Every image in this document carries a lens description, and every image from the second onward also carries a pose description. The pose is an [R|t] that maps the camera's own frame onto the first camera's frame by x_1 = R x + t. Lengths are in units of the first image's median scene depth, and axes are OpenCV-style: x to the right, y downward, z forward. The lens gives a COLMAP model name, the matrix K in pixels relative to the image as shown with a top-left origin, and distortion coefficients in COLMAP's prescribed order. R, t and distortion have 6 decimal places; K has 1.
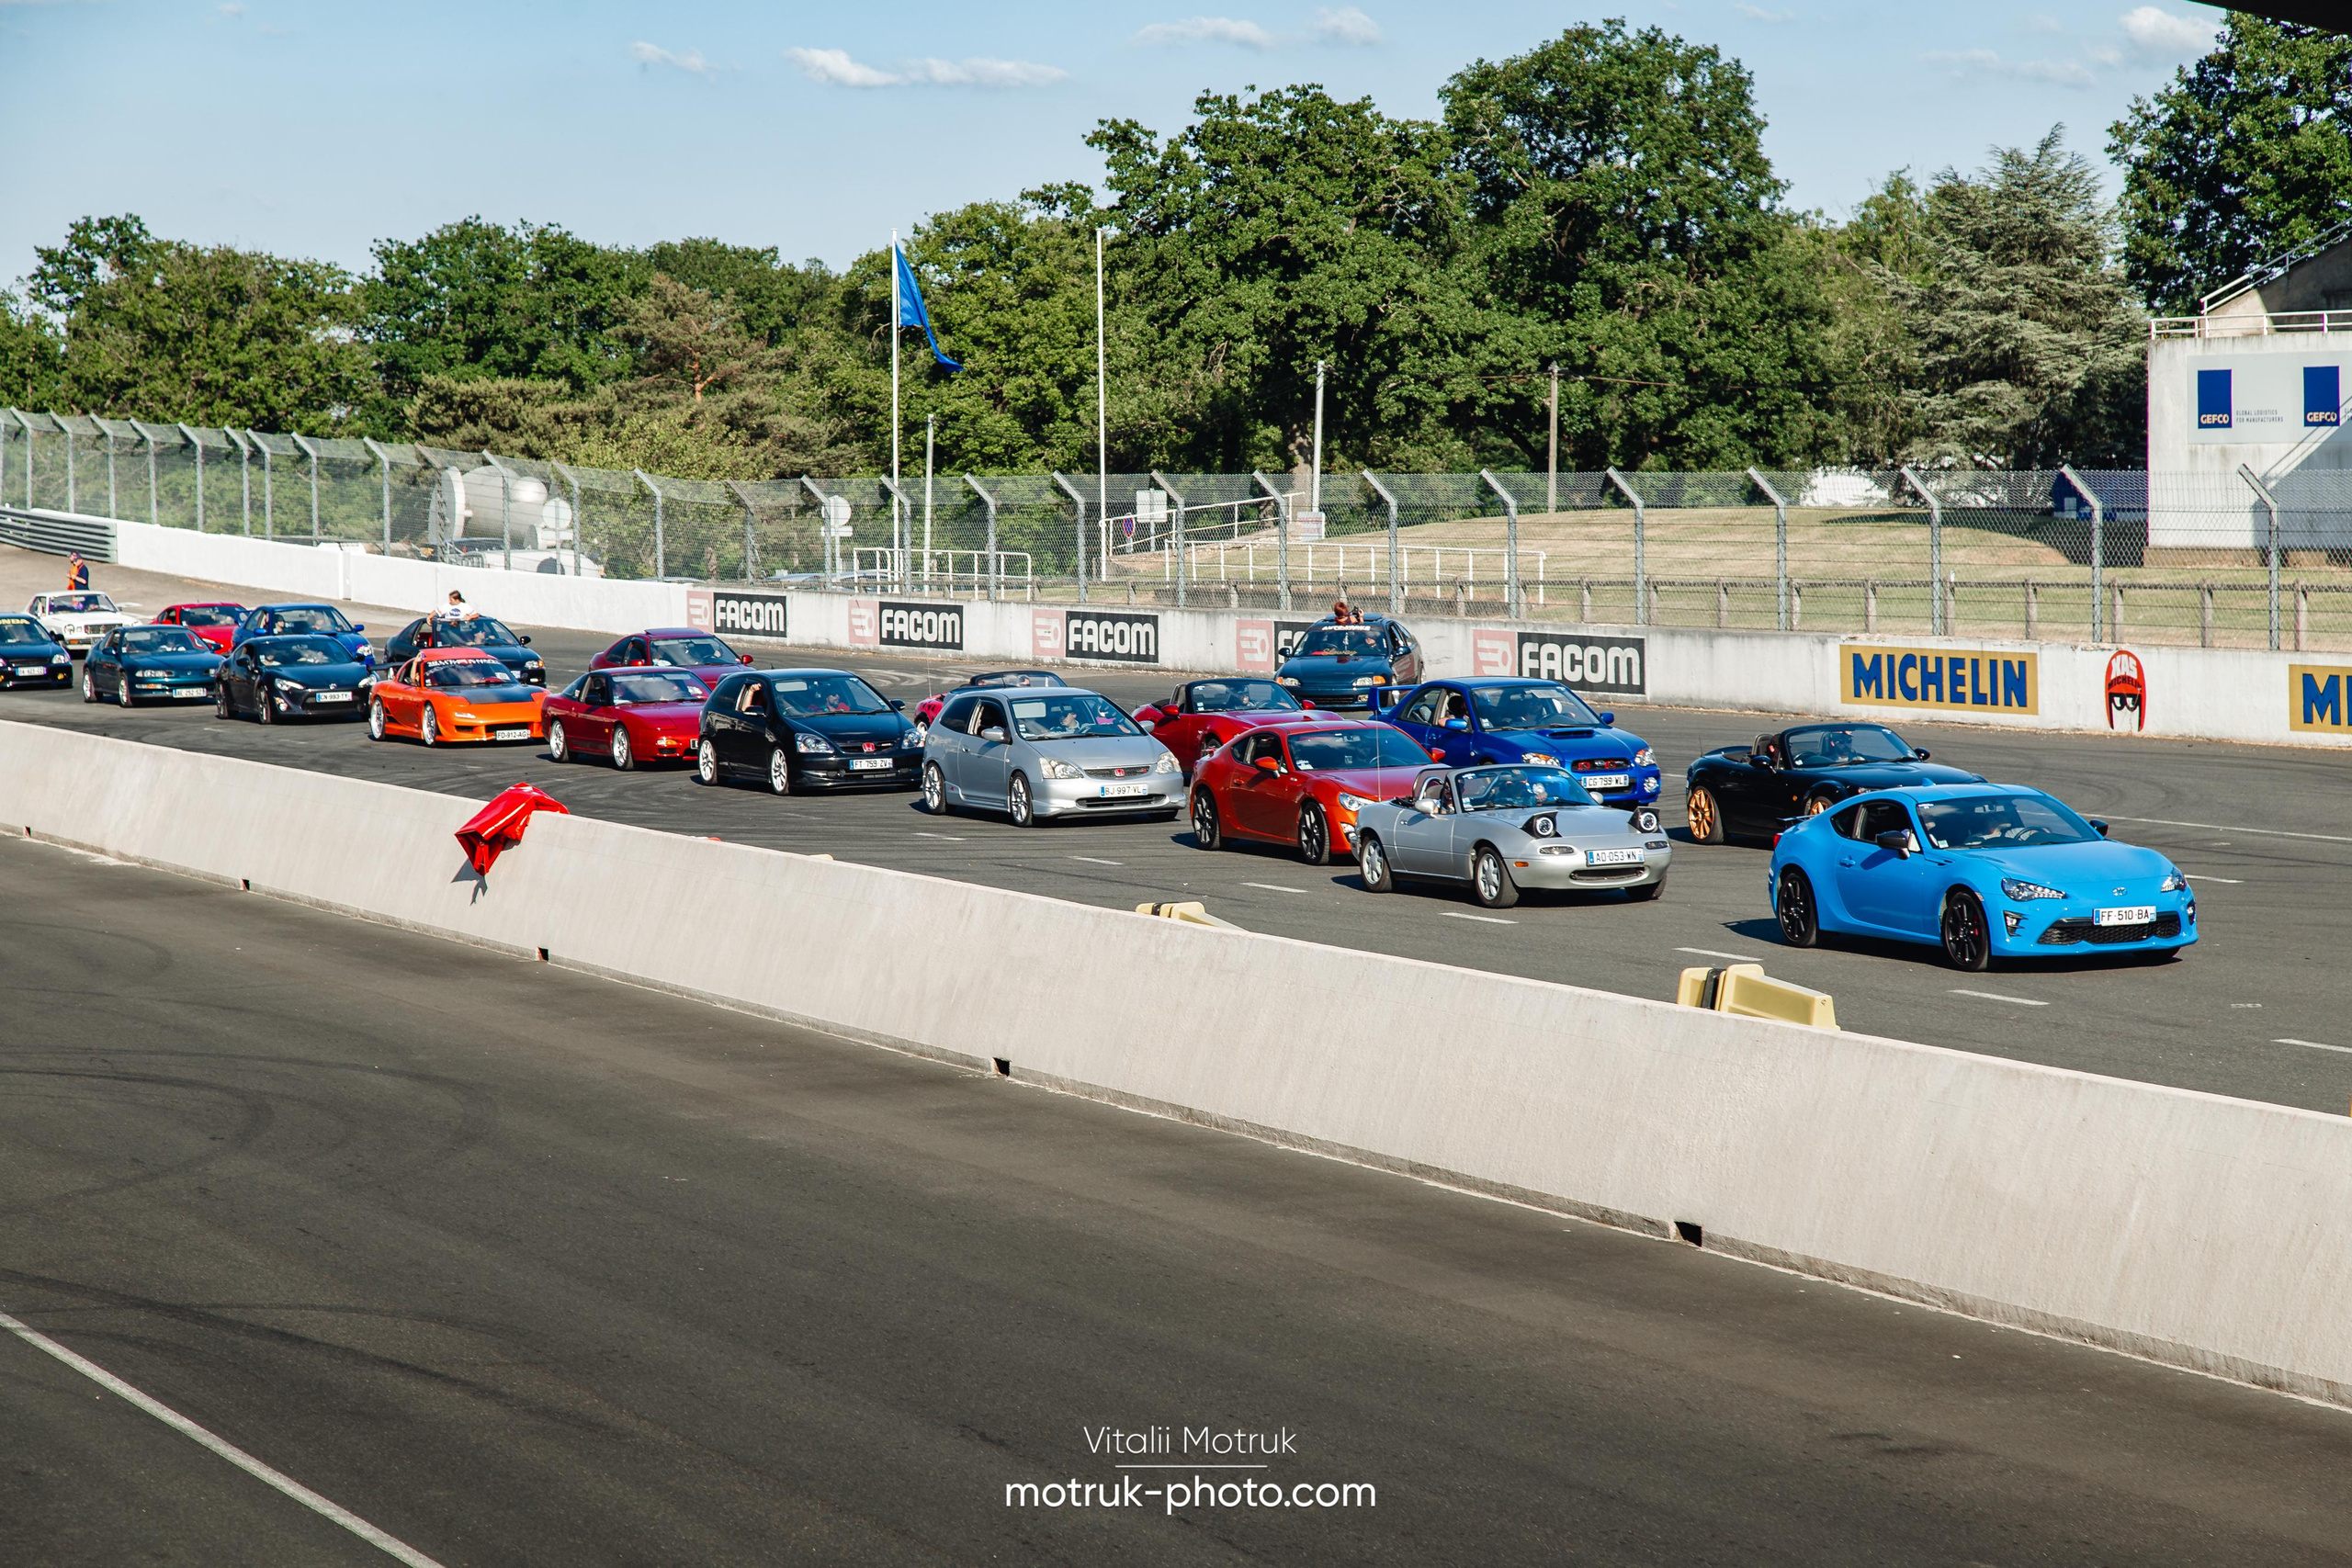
lens RADIAL K [[6719.0, 0, 1176.0], [0, 6719.0, 784.0], [0, 0, 1]] dist [-0.048053, 0.691001]
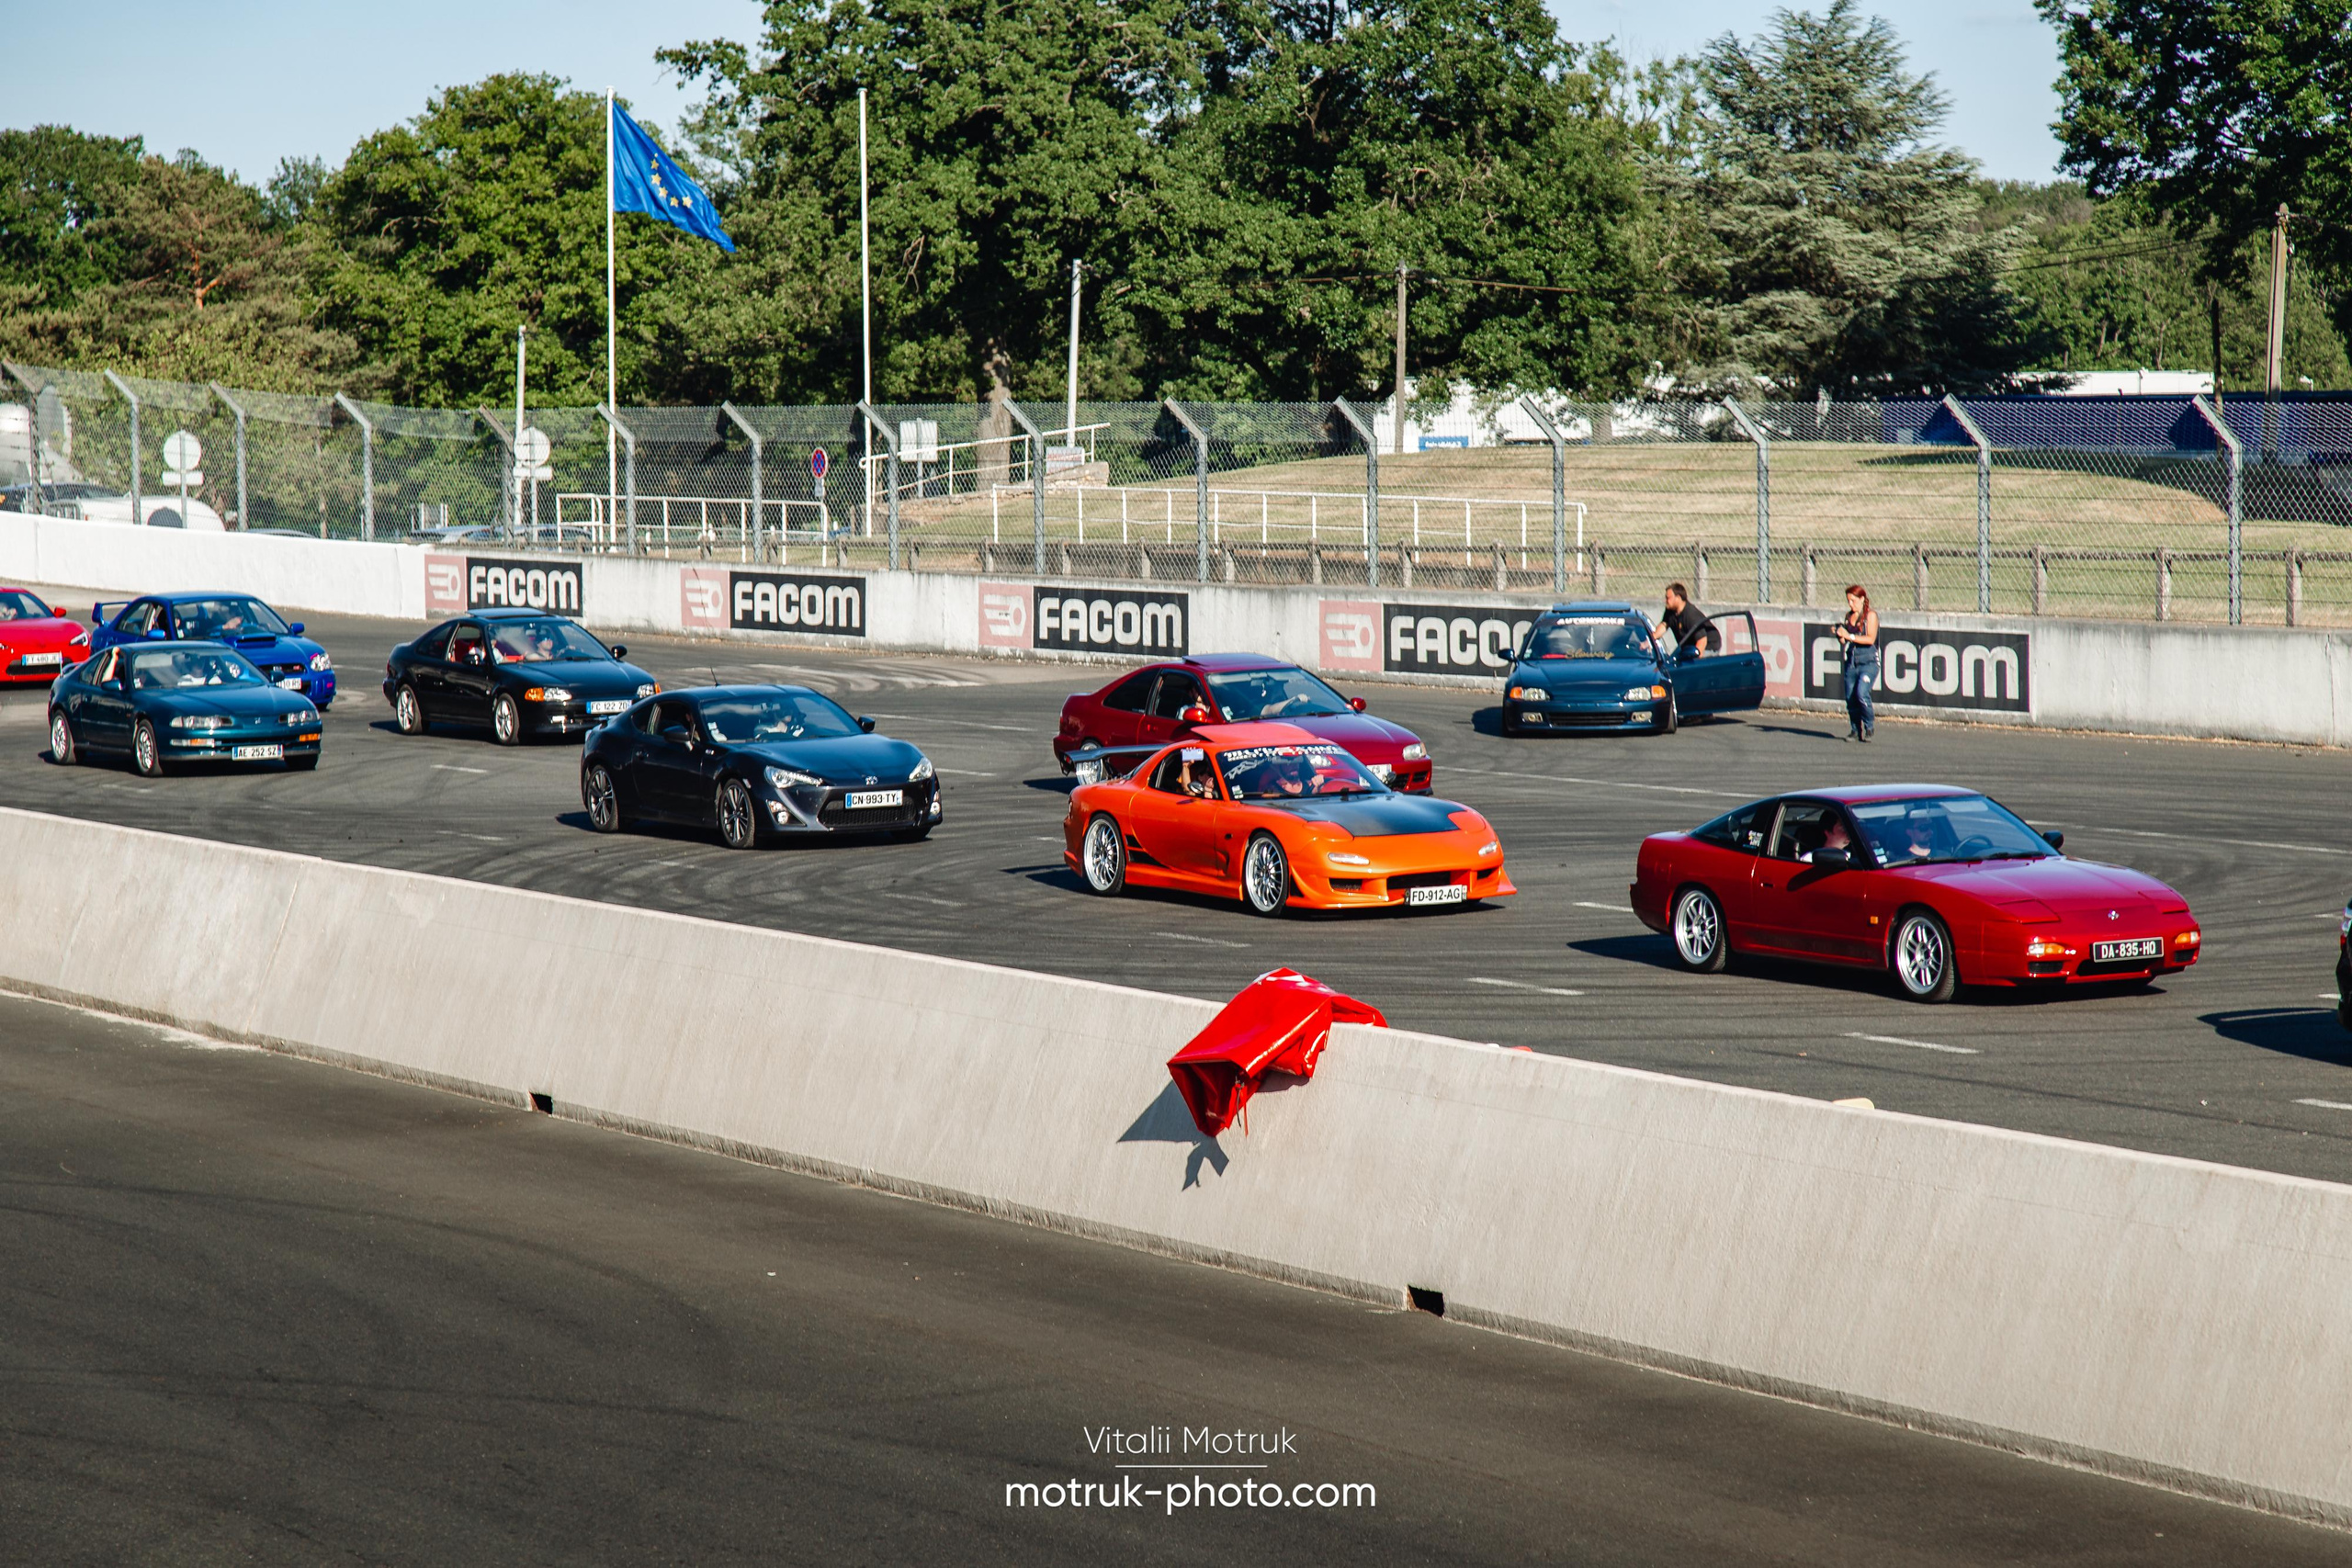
lens RADIAL K [[7146.6, 0, 1176.0], [0, 7146.6, 784.0], [0, 0, 1]] dist [-0.104084, 2.183606]
pose [[0.993965, -0.004502, 0.109606, -0.055556], [0.003639, 0.999961, 0.008075, -0.006513], [-0.109638, -0.007628, 0.993942, 0.136276]]
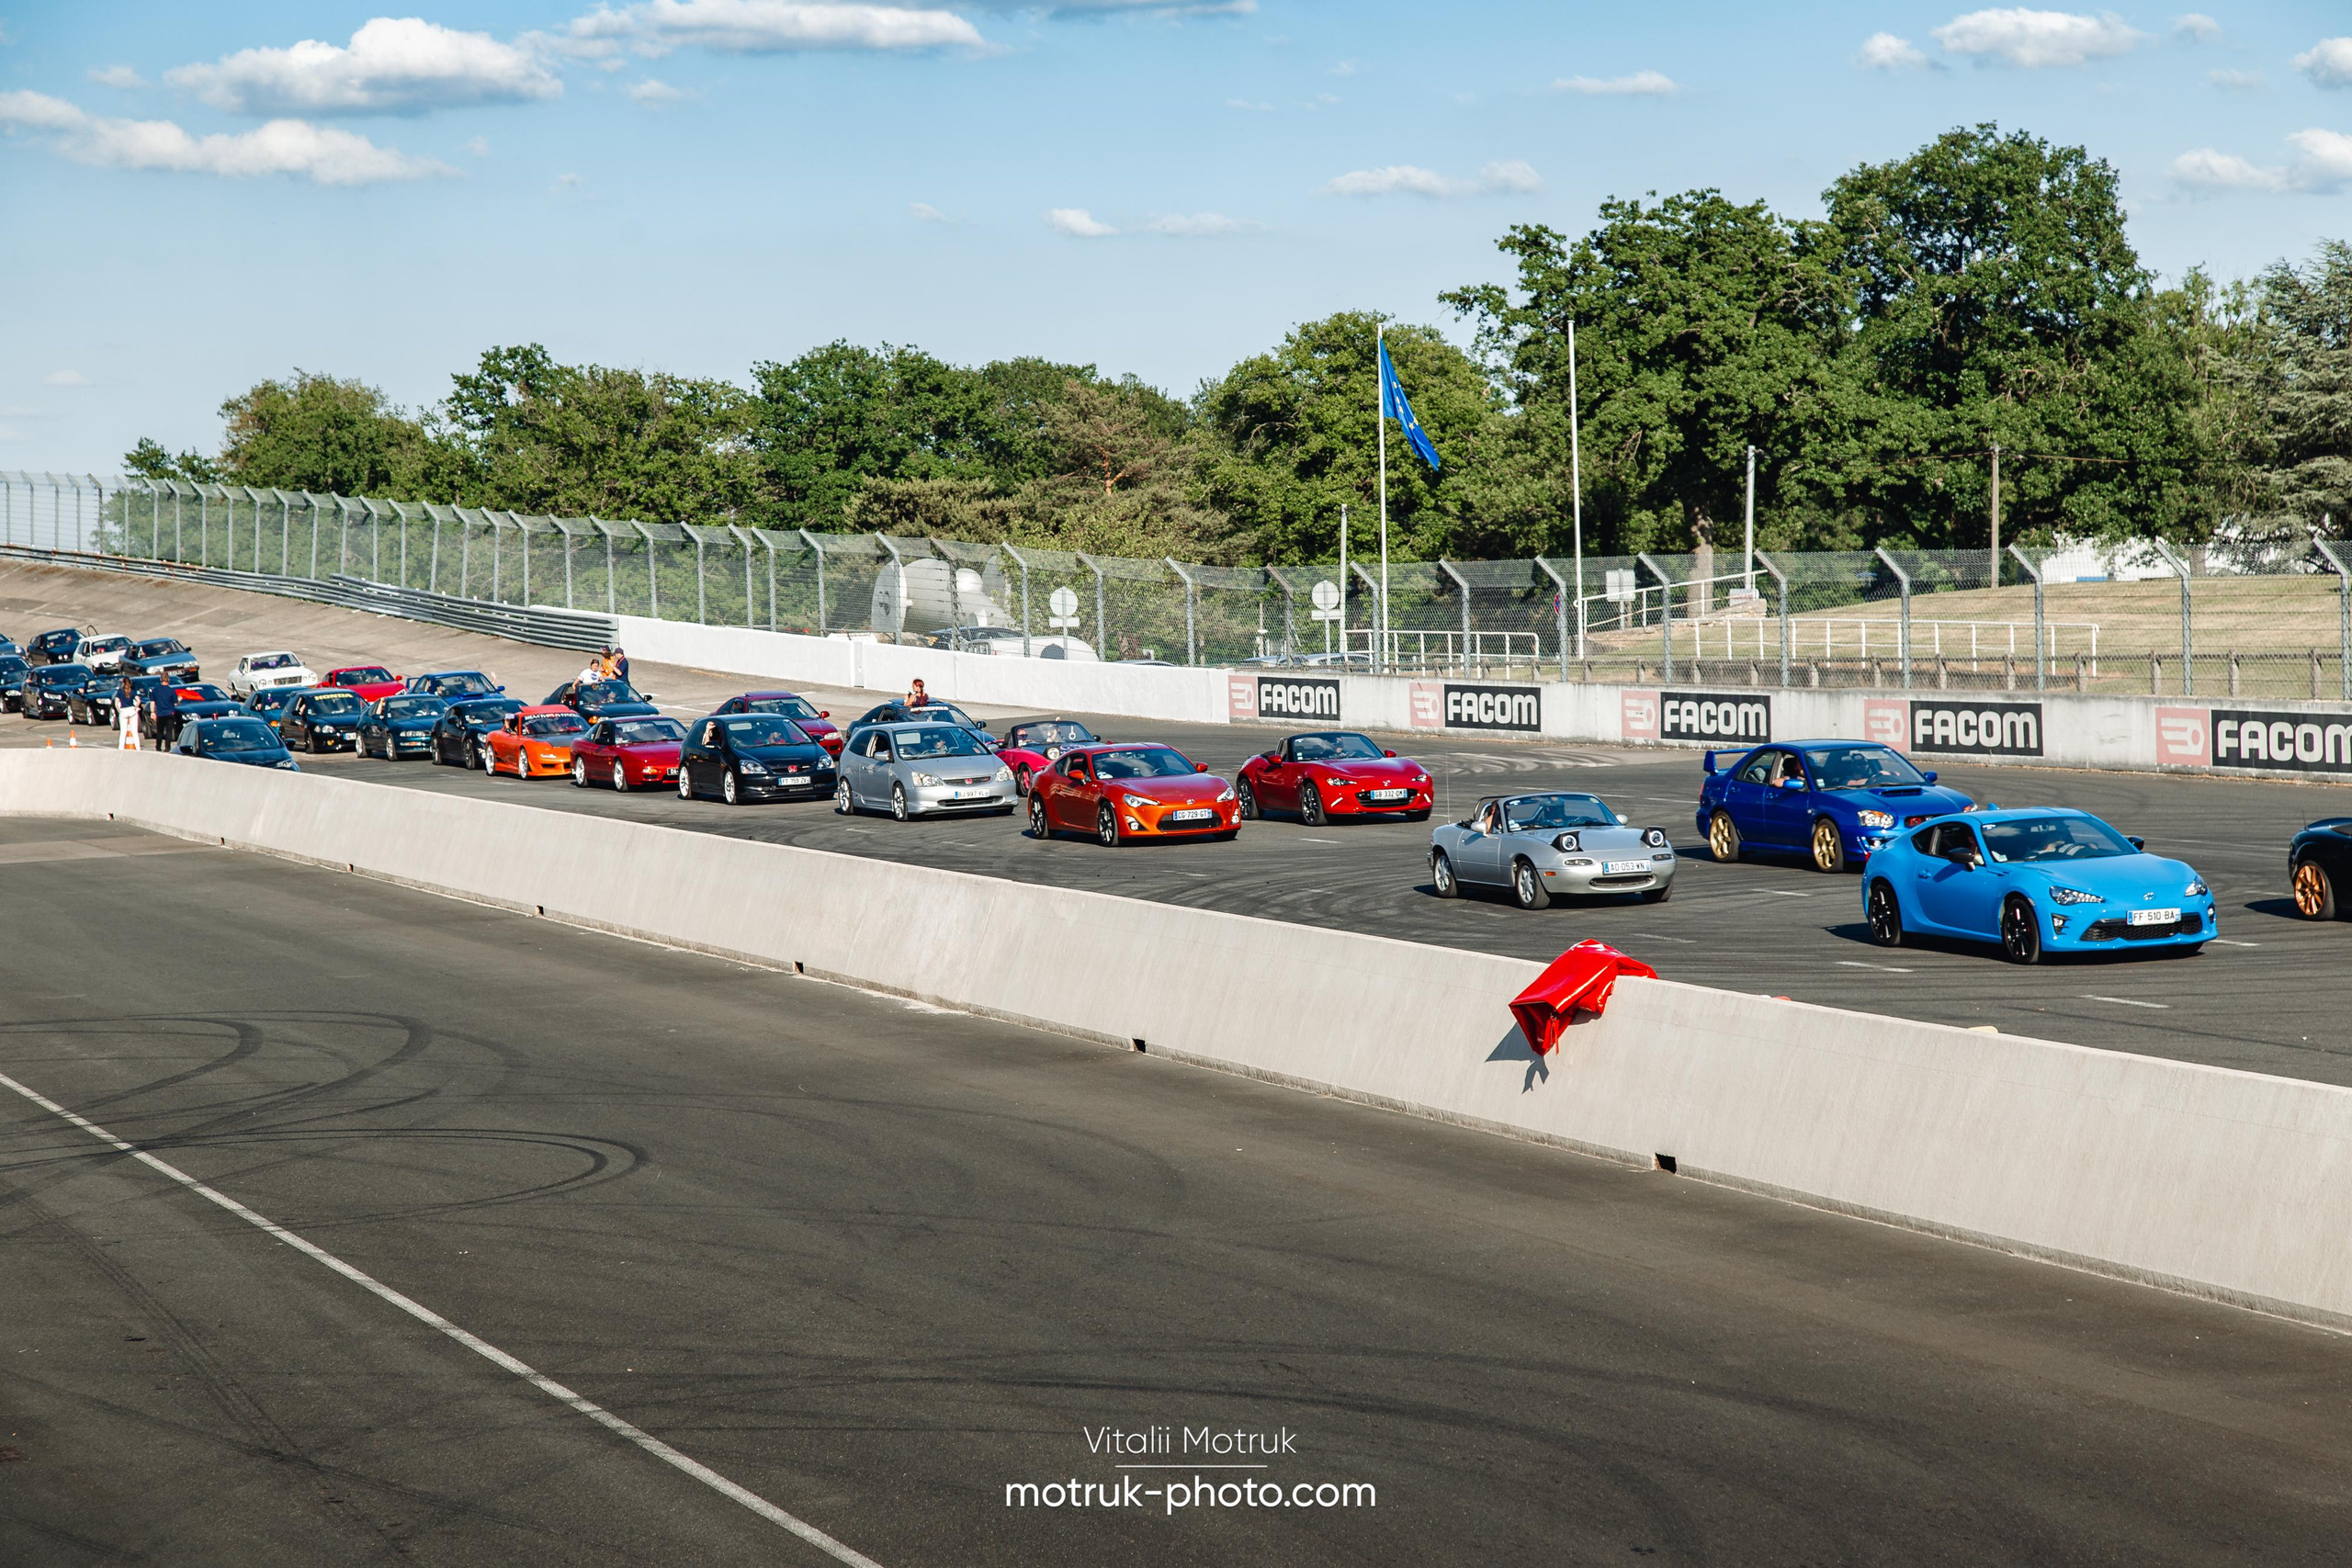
lens RADIAL K [[5600.1, 0, 1091.6], [0, 5600.1, 778.8], [0, 0, 1]] dist [0.046130, -0.635191]
pose [[0.999009, -0.014453, -0.042102, -0.041825], [0.014136, 0.999870, -0.007817, -0.004849], [0.042209, 0.007214, 0.999083, 0.107081]]
